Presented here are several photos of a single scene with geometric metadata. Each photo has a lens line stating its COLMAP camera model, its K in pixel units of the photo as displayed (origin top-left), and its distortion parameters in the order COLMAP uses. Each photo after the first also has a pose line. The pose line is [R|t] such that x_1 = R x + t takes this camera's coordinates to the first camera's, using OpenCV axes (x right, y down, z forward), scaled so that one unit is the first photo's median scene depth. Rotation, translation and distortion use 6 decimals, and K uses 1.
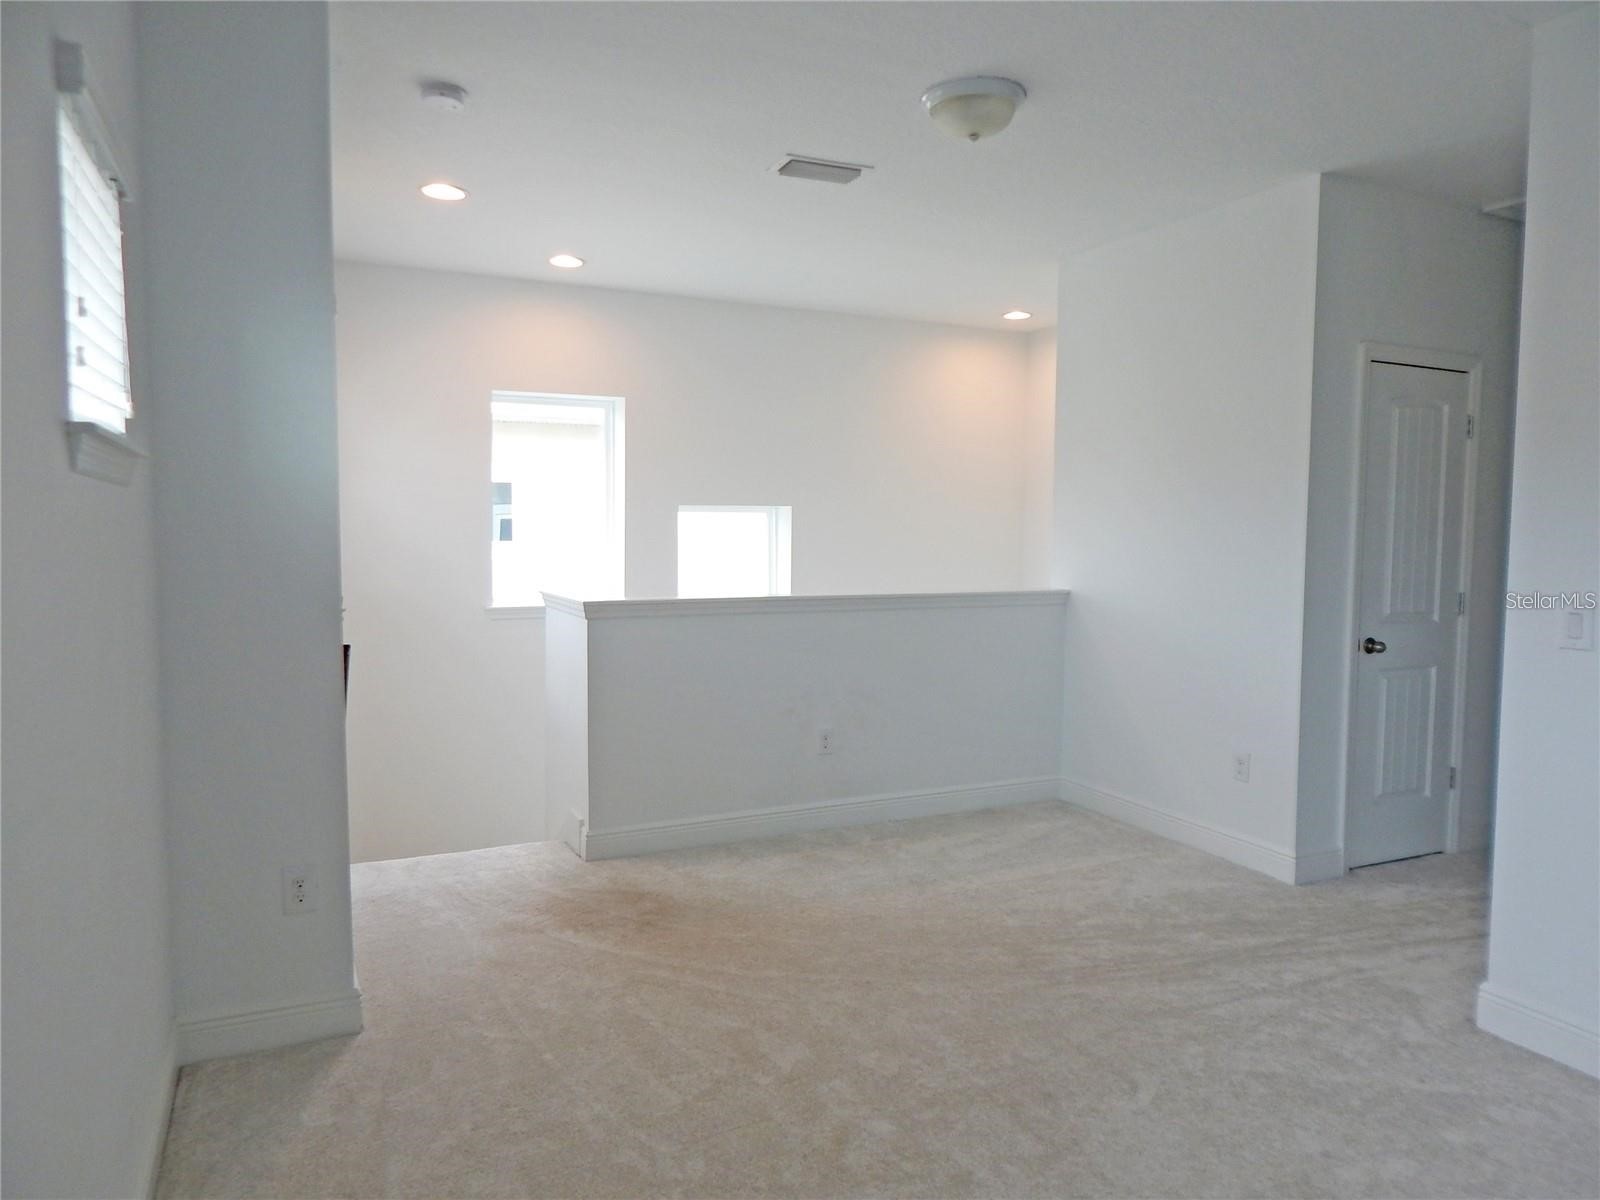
lens RADIAL K [[1063.6, 0, 805.1], [0, 1063.6, 597.0], [0, 0, 1]] dist [0.024972, -0.003947]
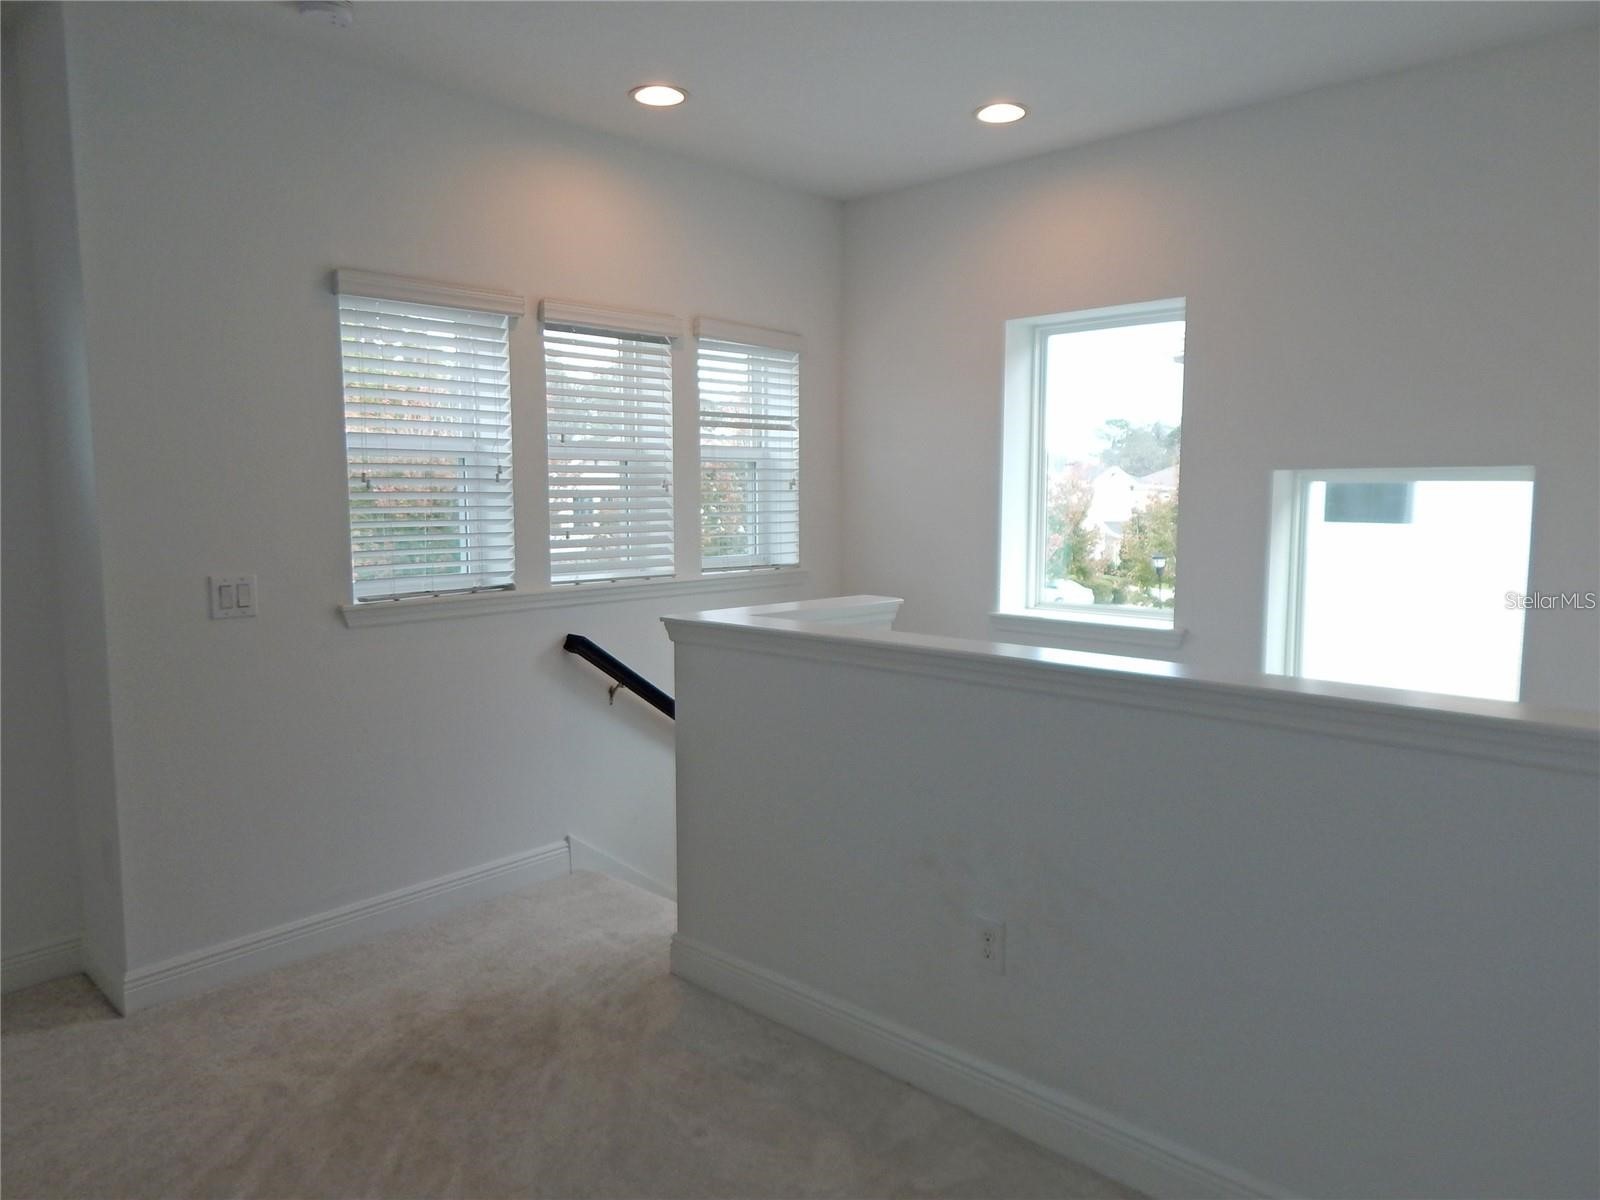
lens RADIAL K [[1063.6, 0, 805.1], [0, 1063.6, 597.0], [0, 0, 1]] dist [0.024972, -0.003947]
pose [[0.383526, 0.084913, -0.919618, 0.481813], [-0.058300, 0.996004, 0.067652, -0.061724], [0.921688, 0.027667, 0.386944, 0.795986]]
